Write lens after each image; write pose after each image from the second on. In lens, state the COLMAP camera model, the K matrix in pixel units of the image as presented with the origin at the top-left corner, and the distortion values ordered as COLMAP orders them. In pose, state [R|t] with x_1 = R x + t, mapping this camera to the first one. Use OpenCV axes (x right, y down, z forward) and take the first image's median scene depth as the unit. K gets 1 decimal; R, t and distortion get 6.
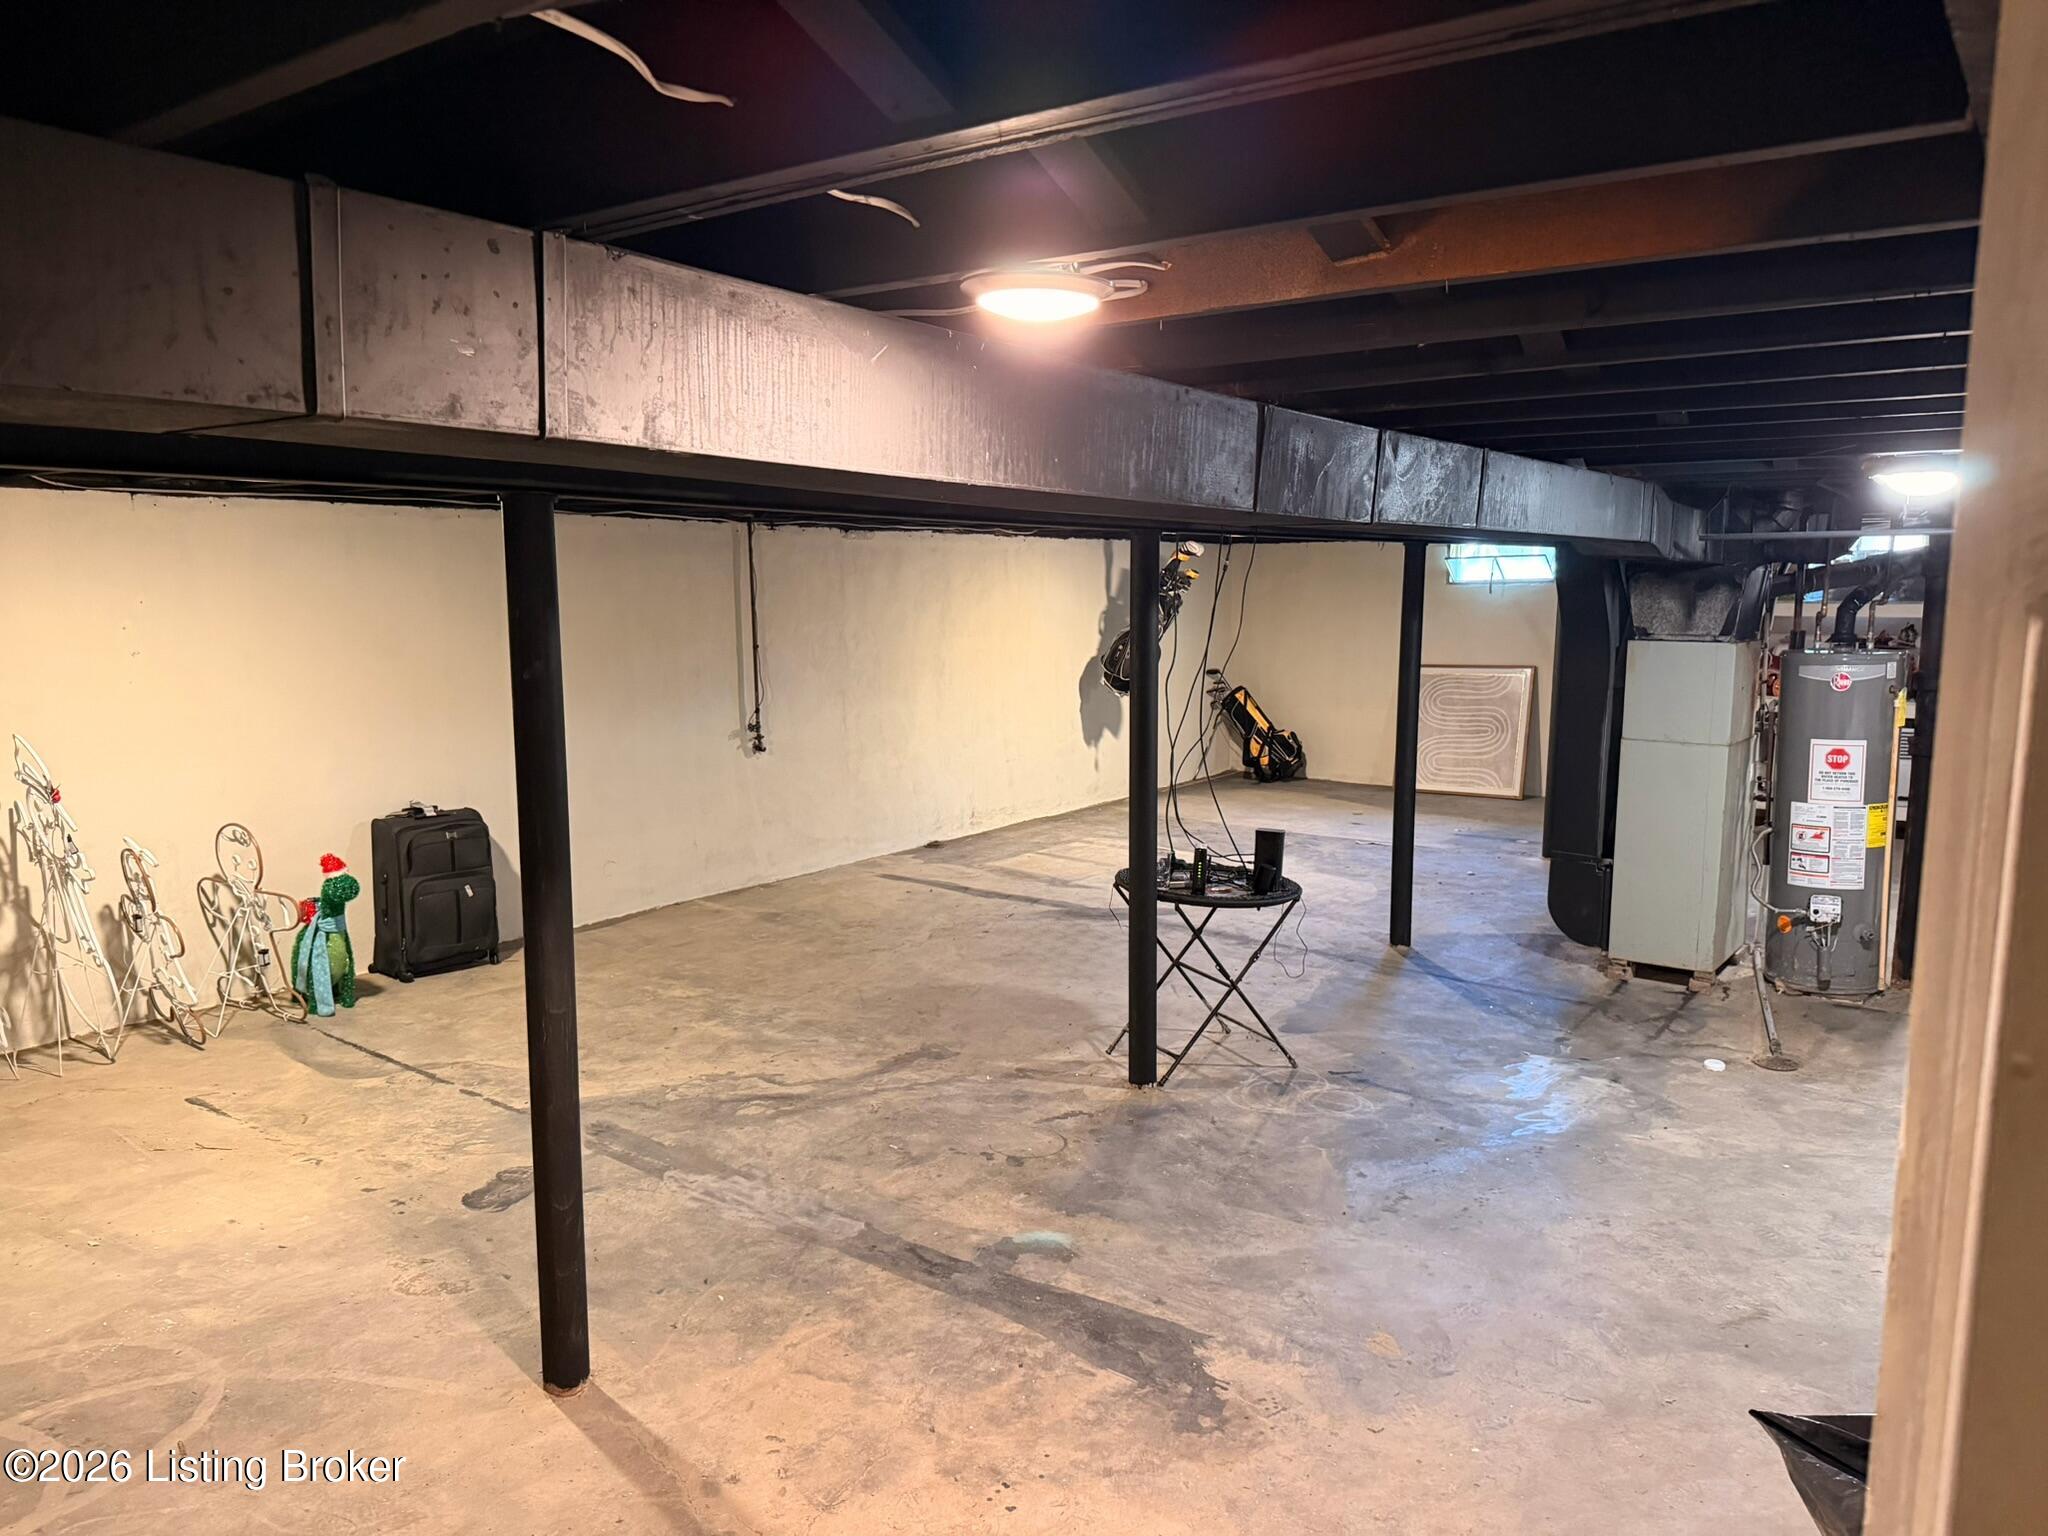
lens RADIAL K [[1445.3, 0, 1014.0], [0, 1445.3, 773.9], [0, 0, 1]] dist [0.157335, -0.282163]
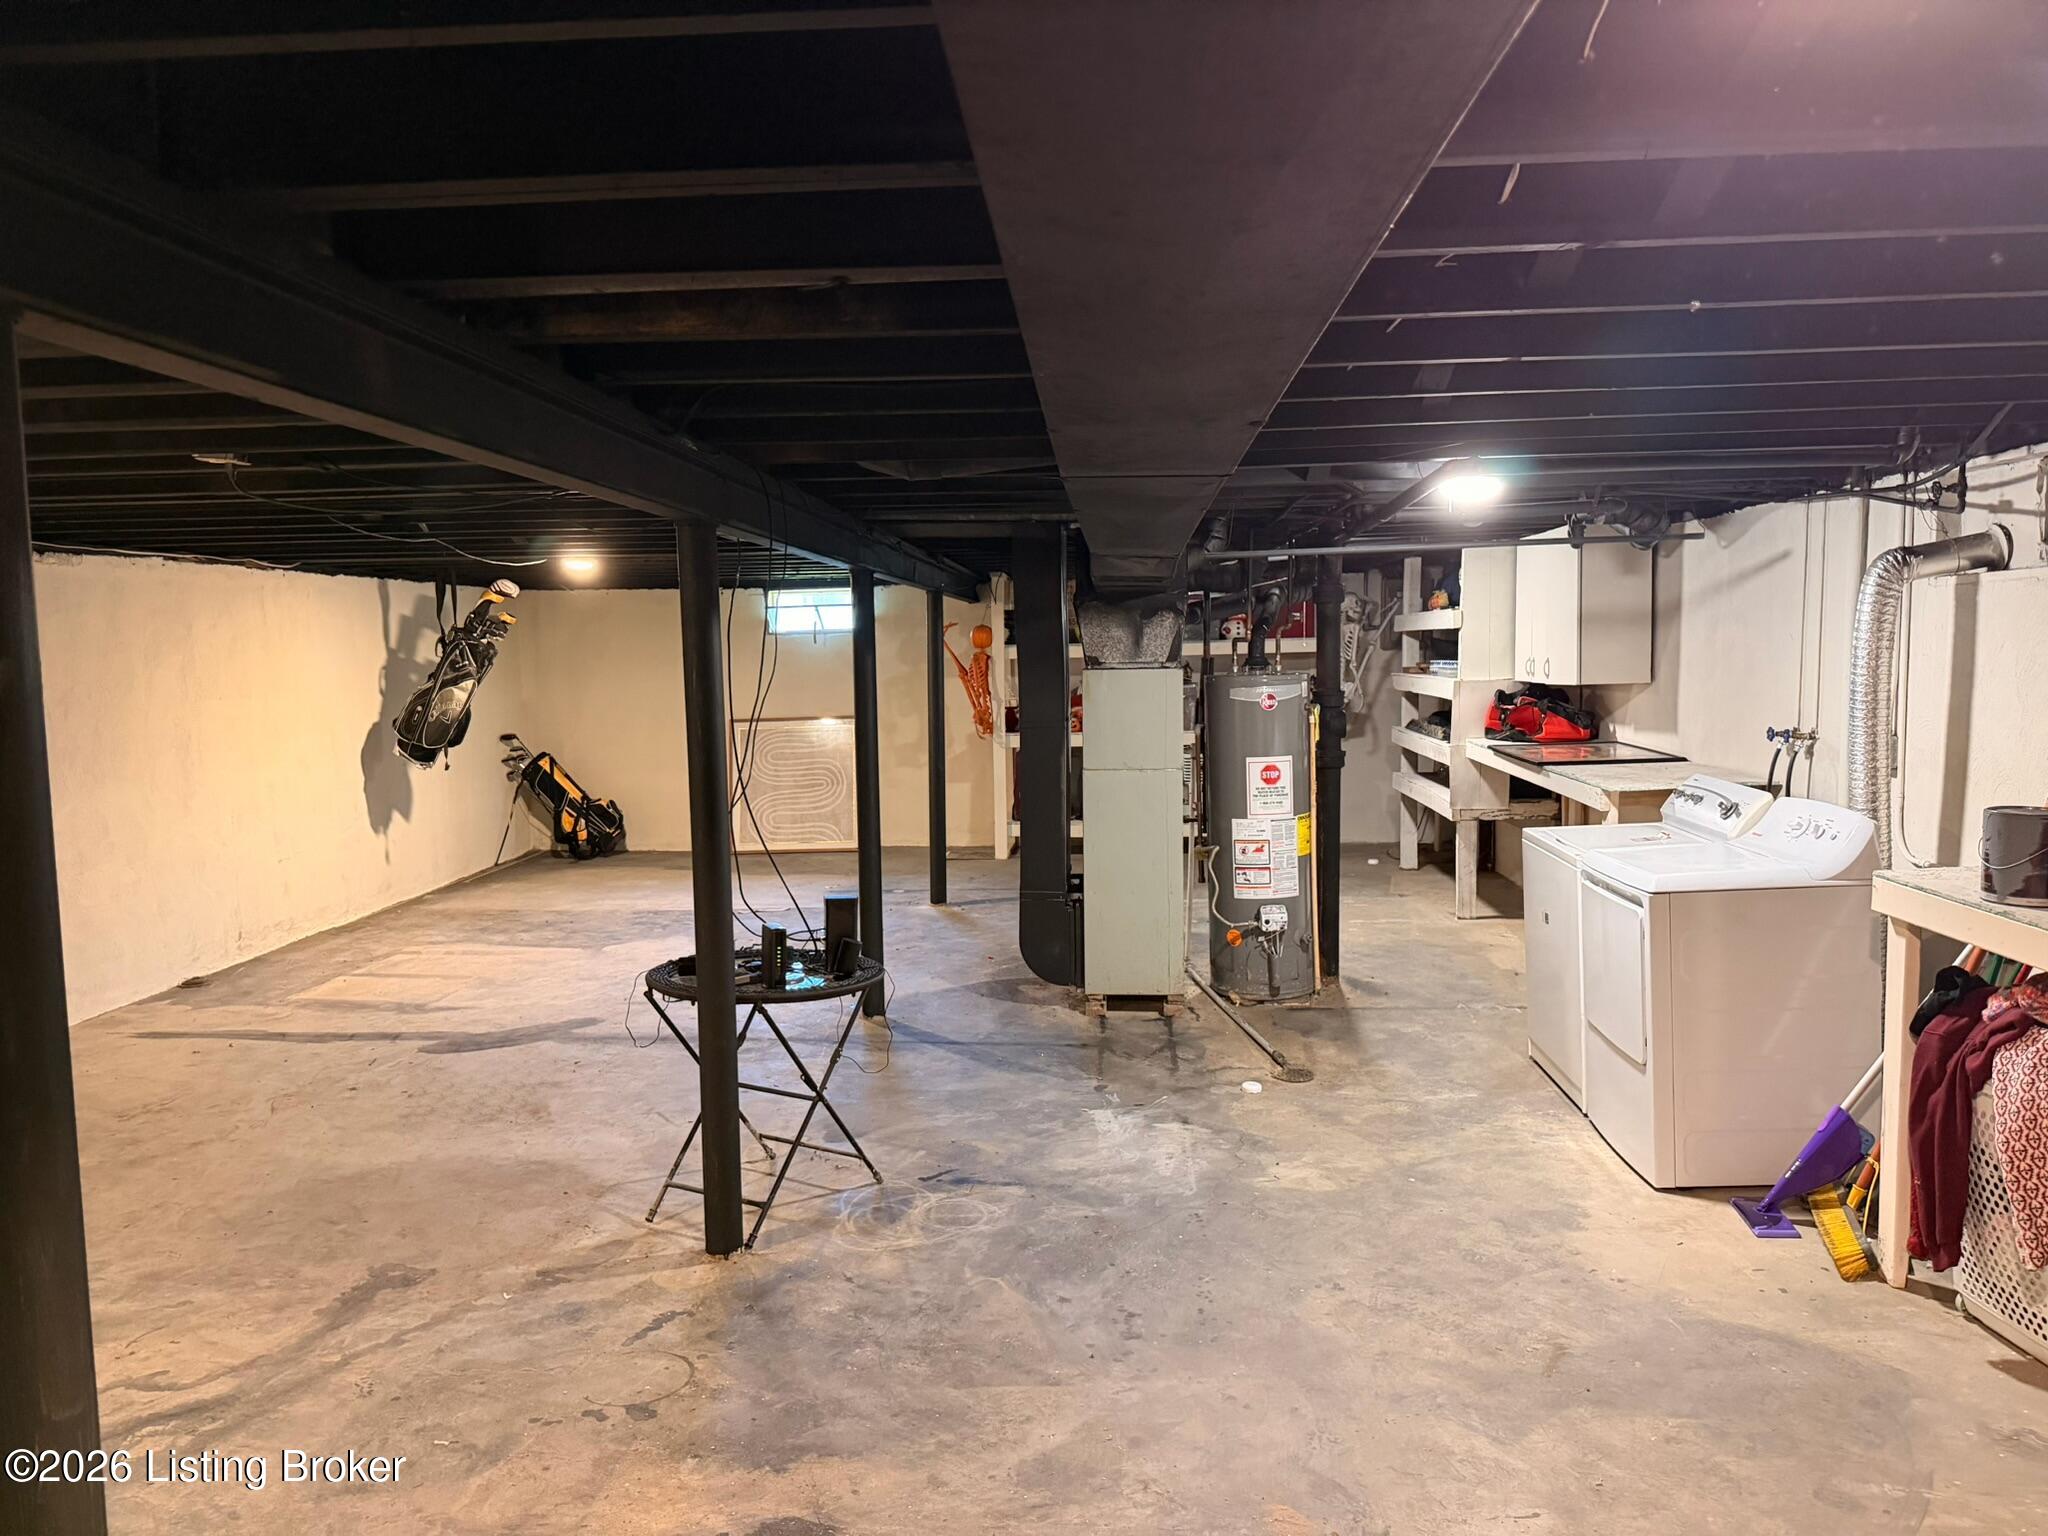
lens RADIAL K [[1445.3, 0, 1014.0], [0, 1445.3, 773.9], [0, 0, 1]] dist [0.157335, -0.282163]
pose [[0.842758, -0.062066, 0.534702, -0.151665], [0.089077, 0.995715, -0.024819, -0.001249], [-0.530871, 0.068546, 0.844676, 0.220369]]
